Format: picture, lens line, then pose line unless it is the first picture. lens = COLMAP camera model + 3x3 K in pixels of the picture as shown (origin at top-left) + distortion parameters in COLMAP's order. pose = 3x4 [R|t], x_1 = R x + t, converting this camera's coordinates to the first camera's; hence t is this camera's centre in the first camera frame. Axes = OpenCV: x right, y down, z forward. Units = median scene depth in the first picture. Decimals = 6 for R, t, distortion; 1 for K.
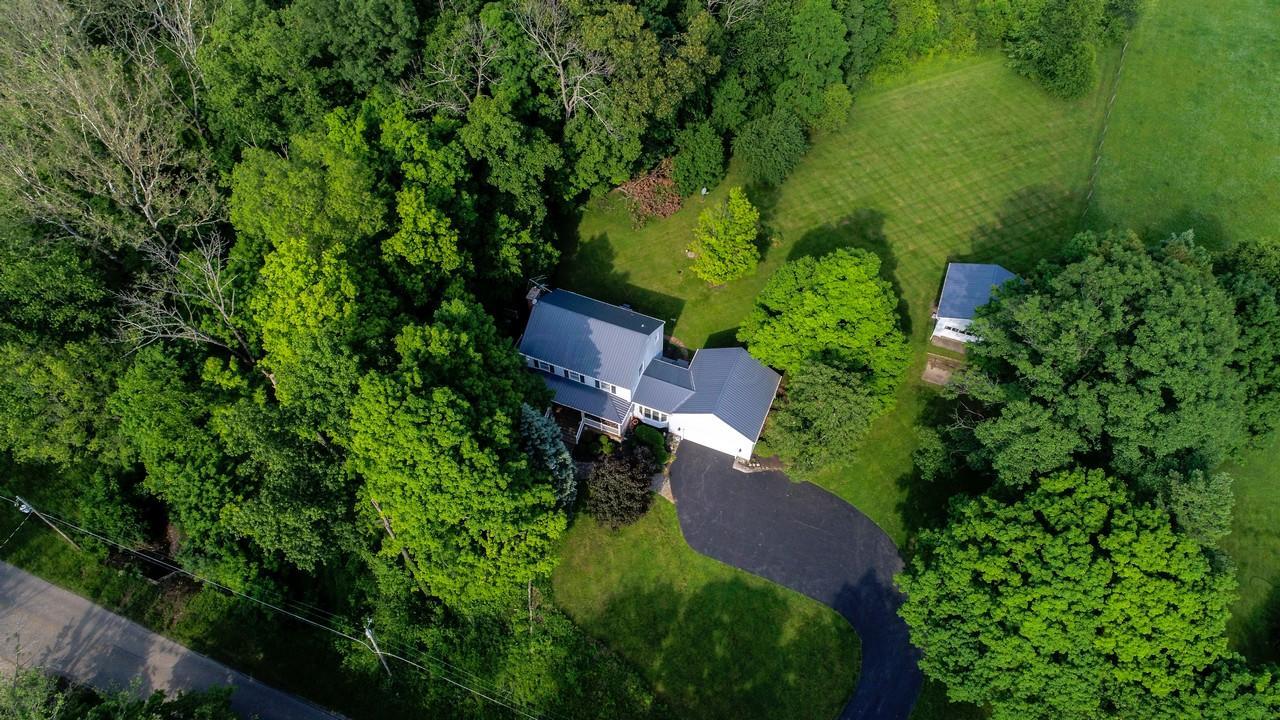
lens RADIAL K [[861.7, 0, 638.8], [0, 861.7, 358.3], [0, 0, 1]] dist [0.004569, -0.001301]
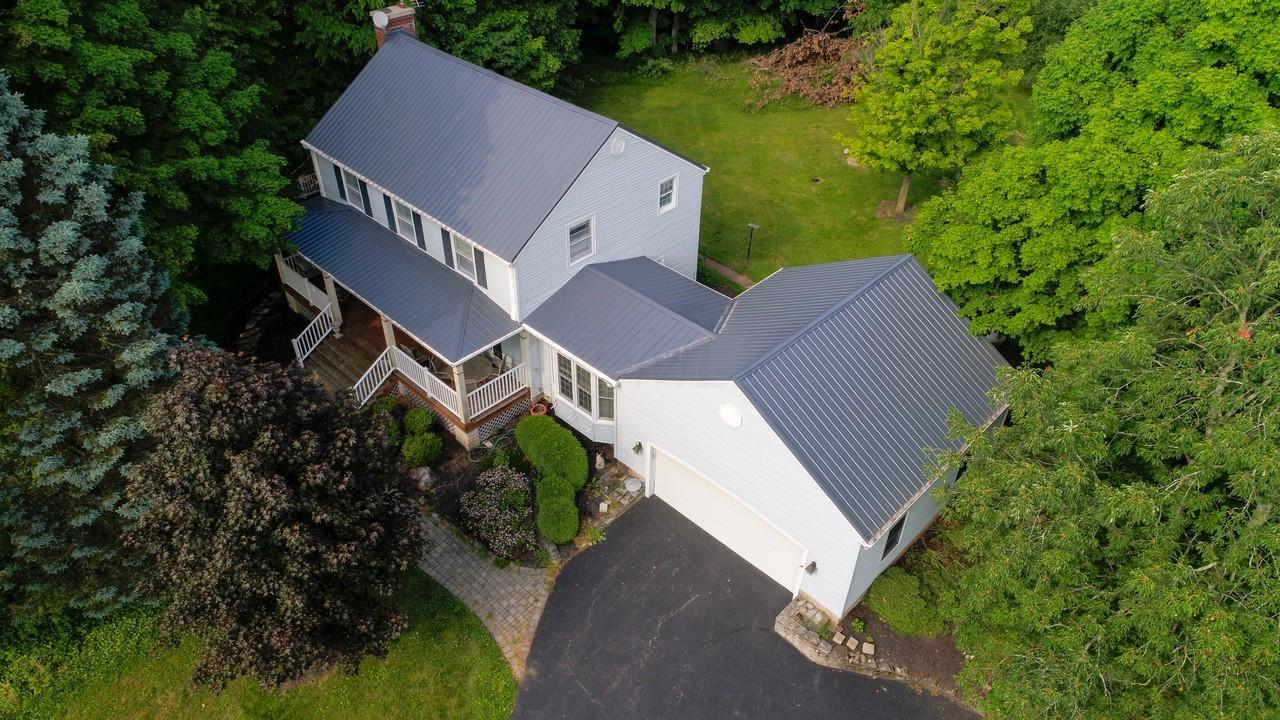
lens RADIAL K [[861.7, 0, 638.8], [0, 861.7, 358.3], [0, 0, 1]] dist [0.004569, -0.001301]
pose [[0.929526, 0.237403, -0.282171, 0.130159], [-0.302102, 0.929053, -0.213529, 0.121958], [0.211460, 0.283726, 0.935299, 0.729950]]
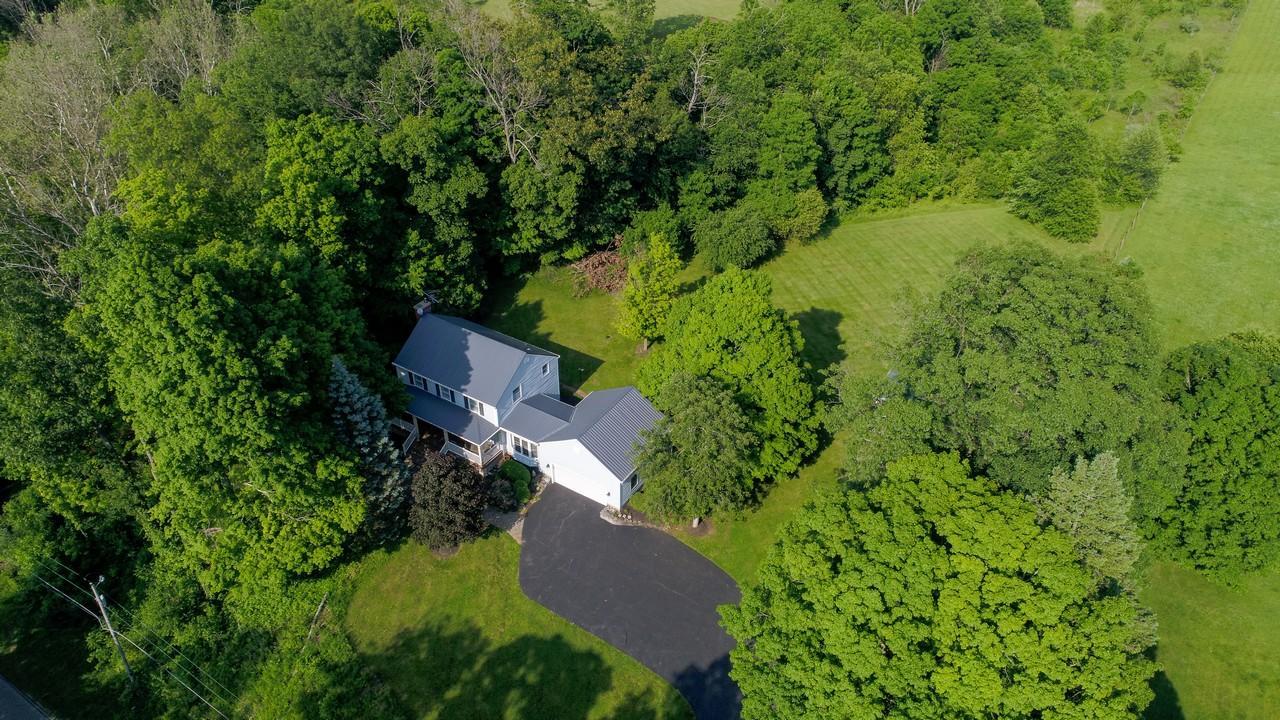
lens RADIAL K [[861.7, 0, 638.8], [0, 861.7, 358.3], [0, 0, 1]] dist [0.004569, -0.001301]
pose [[0.984586, 0.106687, -0.138590, 0.255722], [-0.143664, 0.945271, -0.292956, 0.229494], [0.099751, 0.308351, 0.946028, 0.154938]]
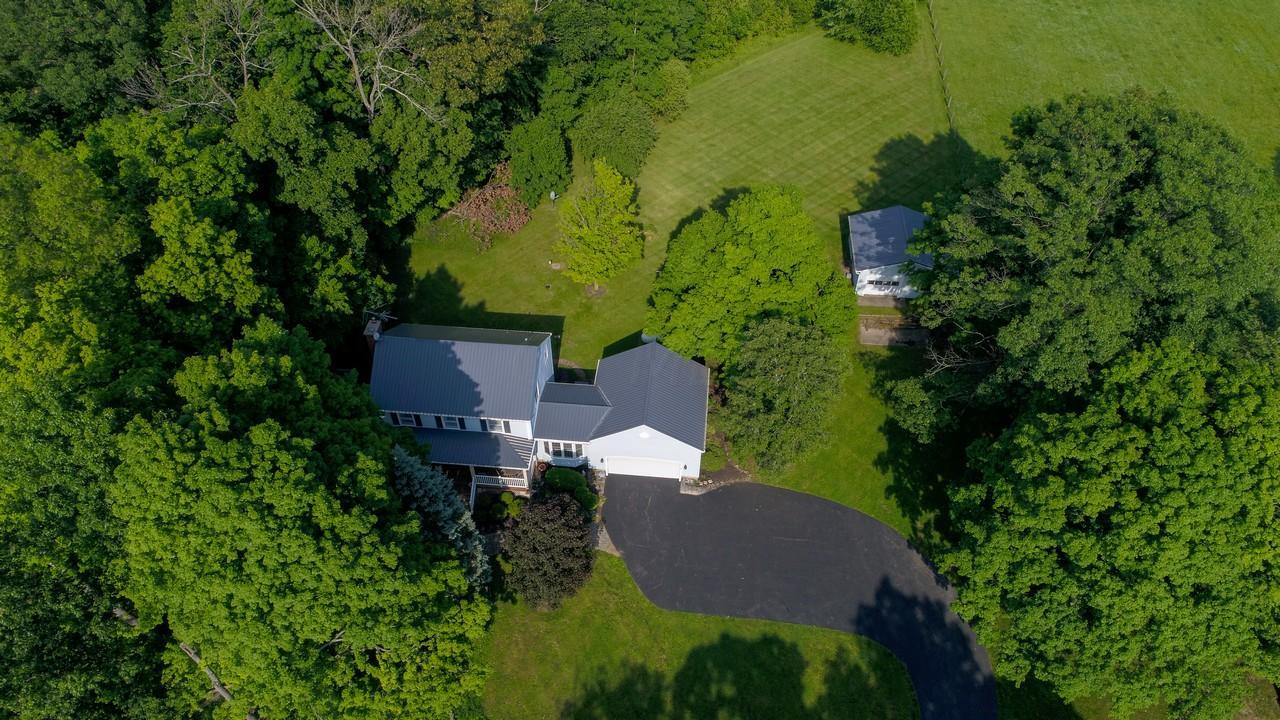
lens RADIAL K [[861.7, 0, 638.8], [0, 861.7, 358.3], [0, 0, 1]] dist [0.004569, -0.001301]
pose [[0.956688, -0.204922, 0.206774, -0.063646], [0.229862, 0.967587, -0.104590, 0.084866], [-0.178639, 0.147589, 0.972782, 0.243416]]
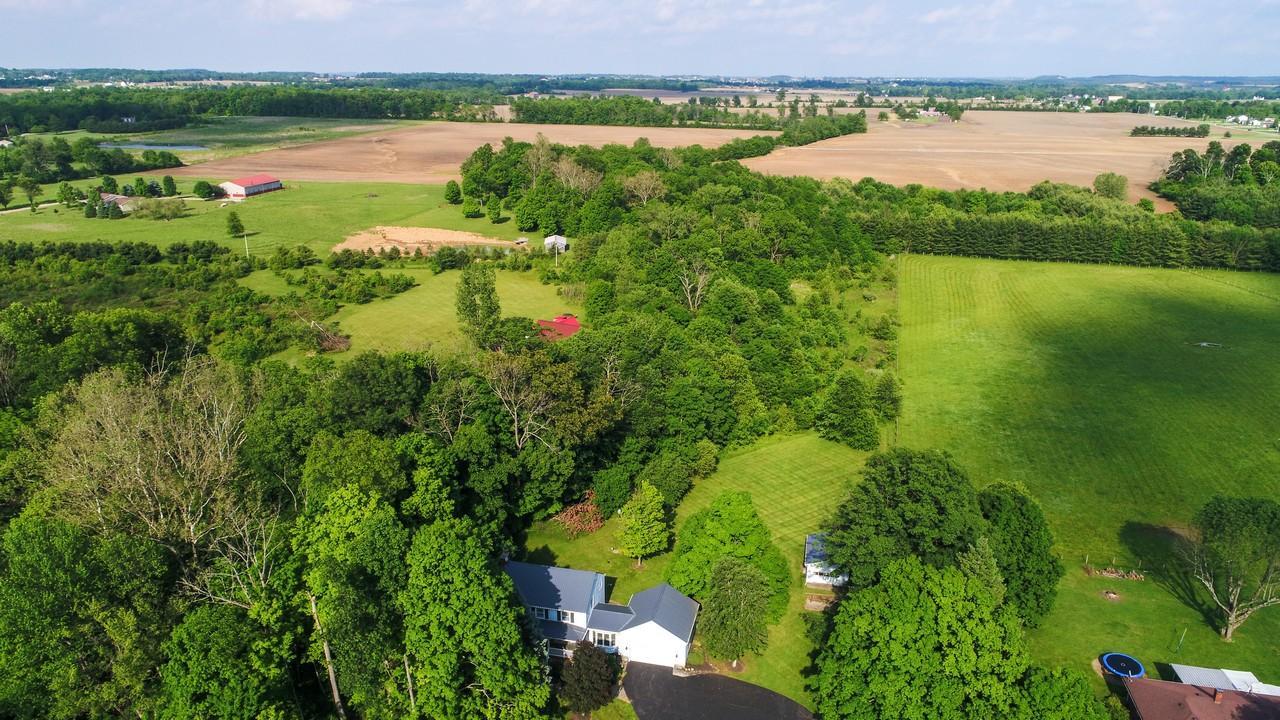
lens RADIAL K [[875.8, 0, 638.5], [0, 875.8, 360.8], [0, 0, 1]] dist [0.009318, 0.000713]
pose [[0.986645, -0.044436, 0.156707, -0.121514], [0.125707, 0.819528, -0.559081, 0.471255], [-0.103583, 0.571314, 0.814169, -0.290518]]
